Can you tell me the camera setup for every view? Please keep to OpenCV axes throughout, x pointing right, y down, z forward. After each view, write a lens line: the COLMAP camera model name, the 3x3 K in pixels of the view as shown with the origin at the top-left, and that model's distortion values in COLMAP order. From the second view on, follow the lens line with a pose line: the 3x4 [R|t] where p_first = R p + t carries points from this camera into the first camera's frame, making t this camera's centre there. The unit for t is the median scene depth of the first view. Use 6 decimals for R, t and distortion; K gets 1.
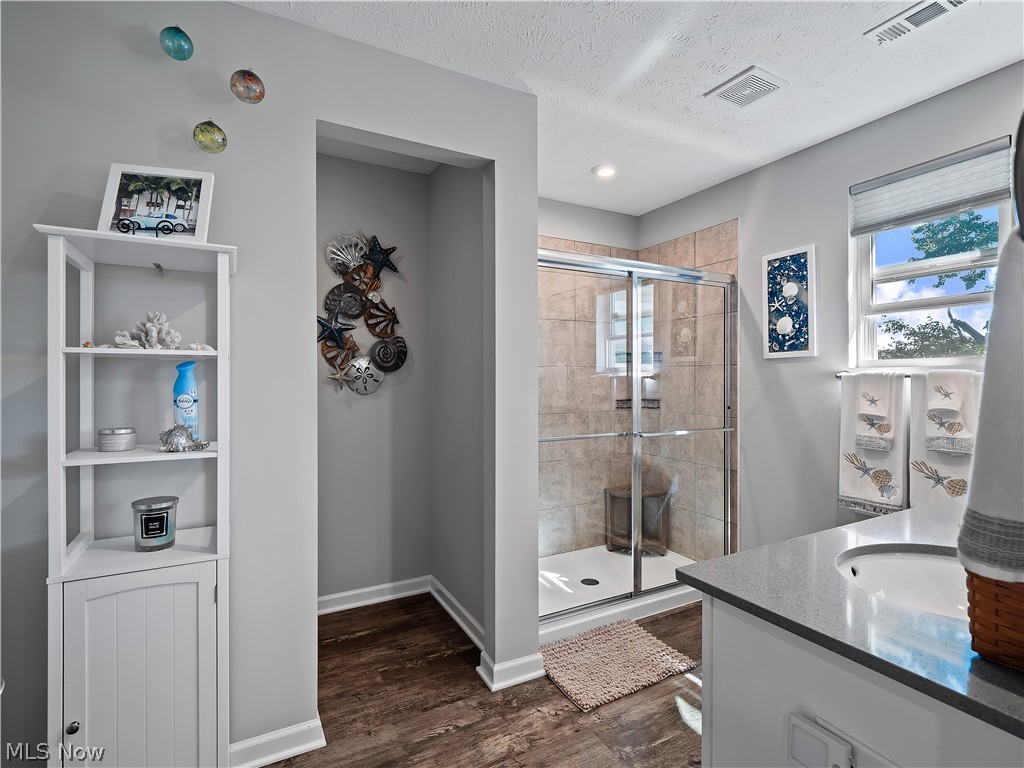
lens RADIAL K [[500.0, 0, 504.6], [0, 500.0, 380.0], [0, 0, 1]] dist [0.005083, -0.003760]
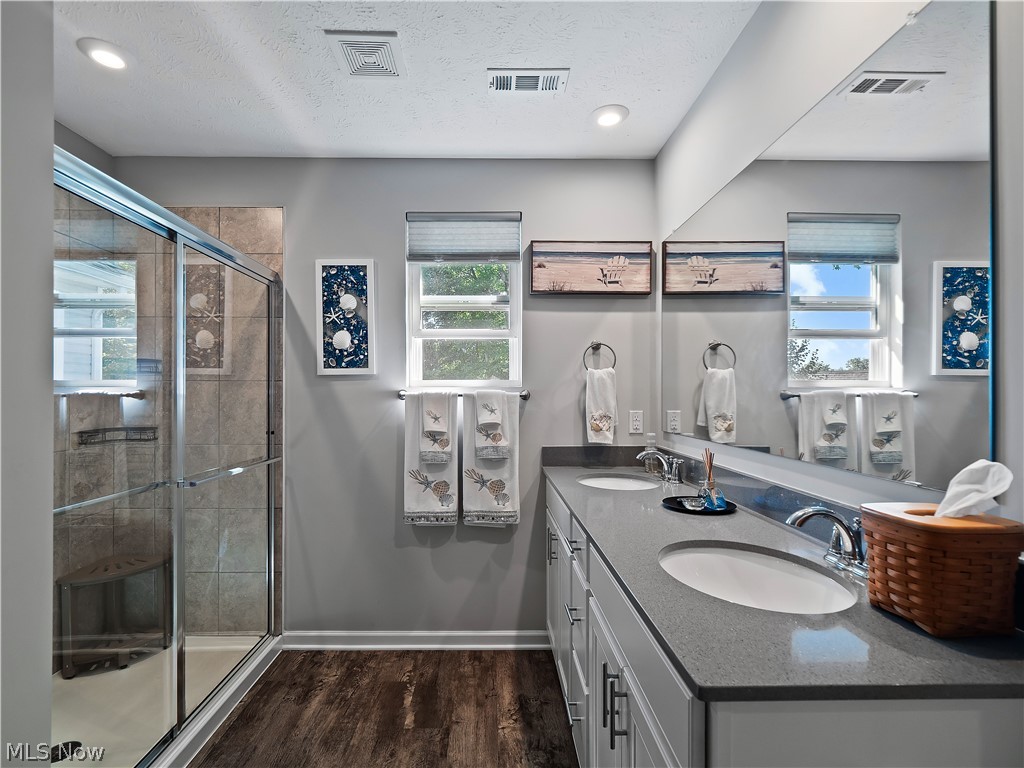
lens RADIAL K [[500.0, 0, 510.8], [0, 500.0, 393.1], [0, 0, 1]] dist [0.005083, -0.003760]
pose [[0.457319, 0.006817, 0.889277, -0.121542], [0.002918, 0.999954, -0.009166, -0.001408], [-0.889298, 0.006787, 0.457278, 0.310478]]
